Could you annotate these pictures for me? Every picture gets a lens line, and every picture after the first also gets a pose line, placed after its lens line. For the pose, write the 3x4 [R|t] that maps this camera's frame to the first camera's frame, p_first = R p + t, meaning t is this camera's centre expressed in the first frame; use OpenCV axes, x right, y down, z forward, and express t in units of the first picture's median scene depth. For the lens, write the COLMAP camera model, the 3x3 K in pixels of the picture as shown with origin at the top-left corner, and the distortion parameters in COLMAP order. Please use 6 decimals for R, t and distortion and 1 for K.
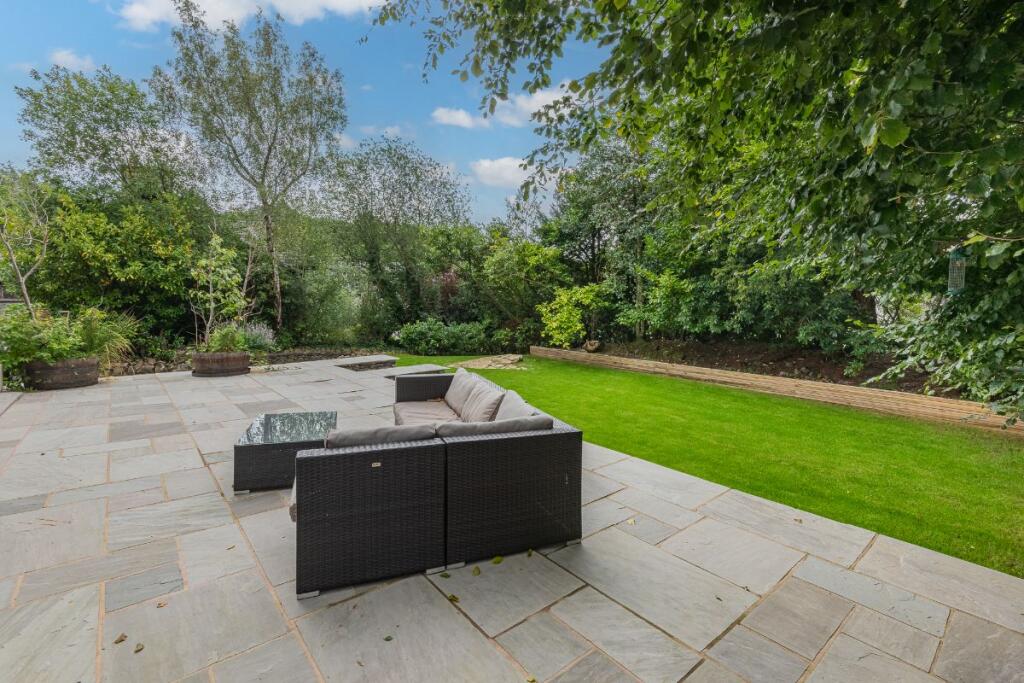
lens RADIAL K [[457.8, 0, 514.0], [0, 457.8, 319.3], [0, 0, 1]] dist [0.000609, -0.000209]
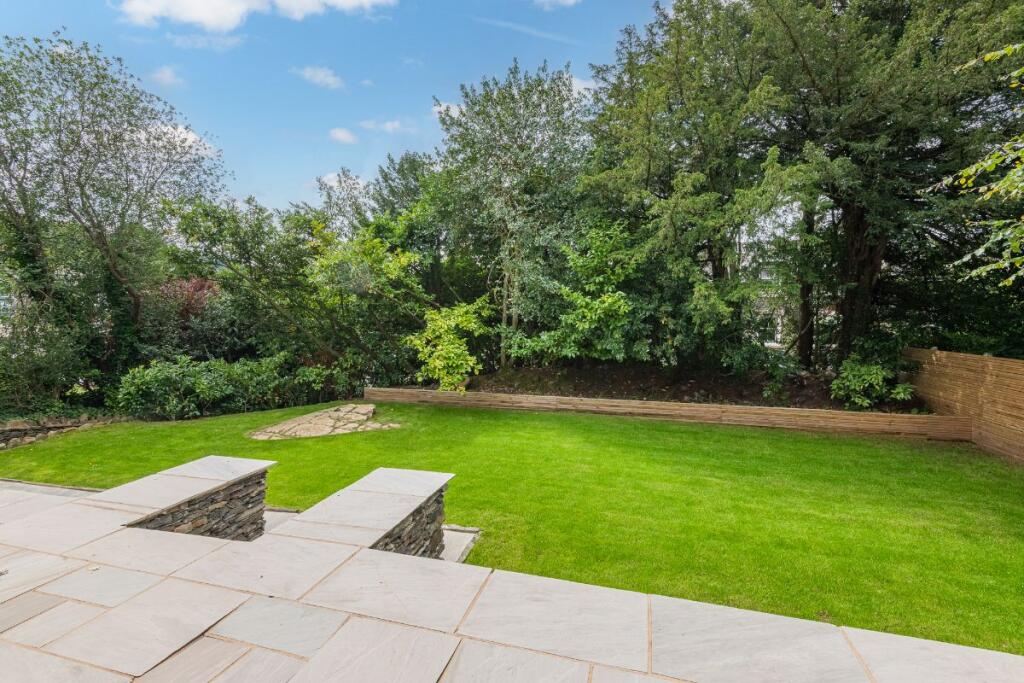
lens RADIAL K [[457.8, 0, 514.0], [0, 457.8, 319.3], [0, 0, 1]] dist [0.000609, -0.000209]
pose [[0.825097, -0.009762, 0.564907, -0.213086], [0.031440, 0.999095, -0.028655, -0.025636], [-0.564116, 0.041404, 0.824657, 0.333555]]
